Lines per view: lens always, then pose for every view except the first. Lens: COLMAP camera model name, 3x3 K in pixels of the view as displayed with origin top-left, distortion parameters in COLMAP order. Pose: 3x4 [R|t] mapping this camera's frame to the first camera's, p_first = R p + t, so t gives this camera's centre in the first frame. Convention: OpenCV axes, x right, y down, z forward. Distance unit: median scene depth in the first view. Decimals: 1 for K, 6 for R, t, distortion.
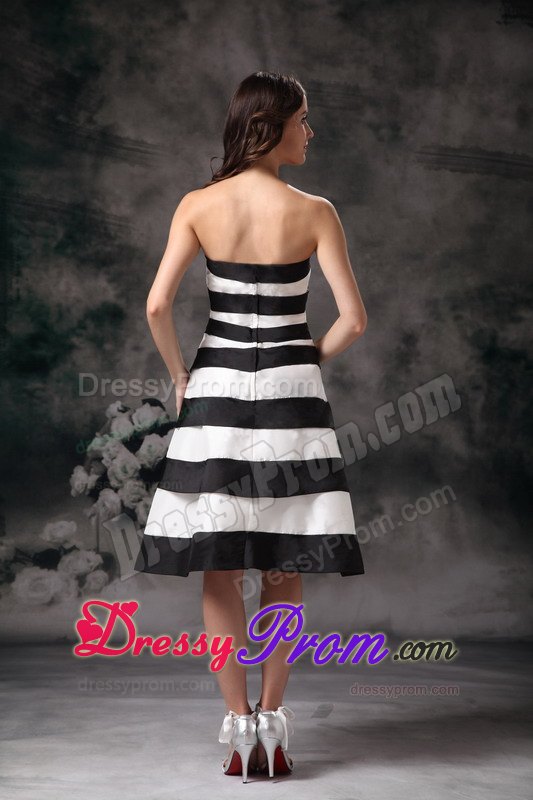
lens RADIAL K [[2550.3, 0, 286.2], [0, 2550.3, 389.8], [0, 0, 1]] dist [0.651668, 0.000000]
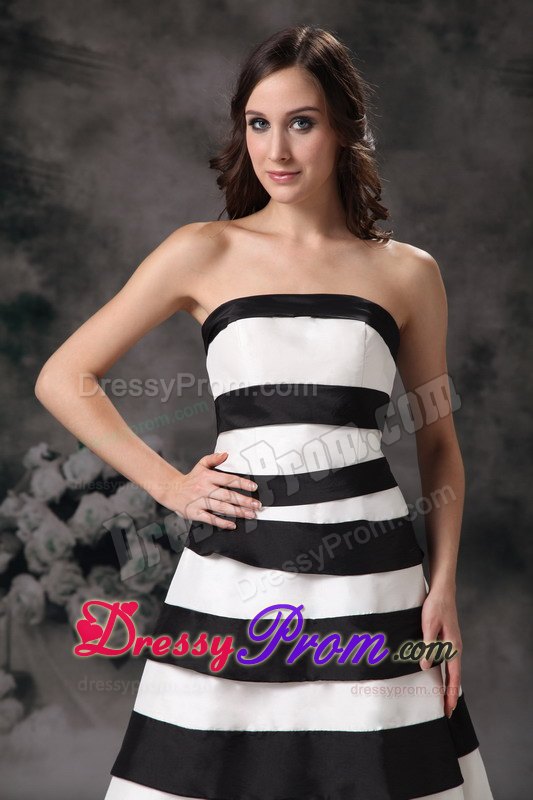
lens RADIAL K [[2640.1, 0, 270.7], [0, 2640.1, 420.0], [0, 0, 1]] dist [0.716976, 0.000000]
pose [[0.999807, 0.017561, -0.008833, -0.000379], [-0.016945, 0.997705, 0.065550, -0.047198], [0.009964, -0.065388, 0.997810, 0.308046]]
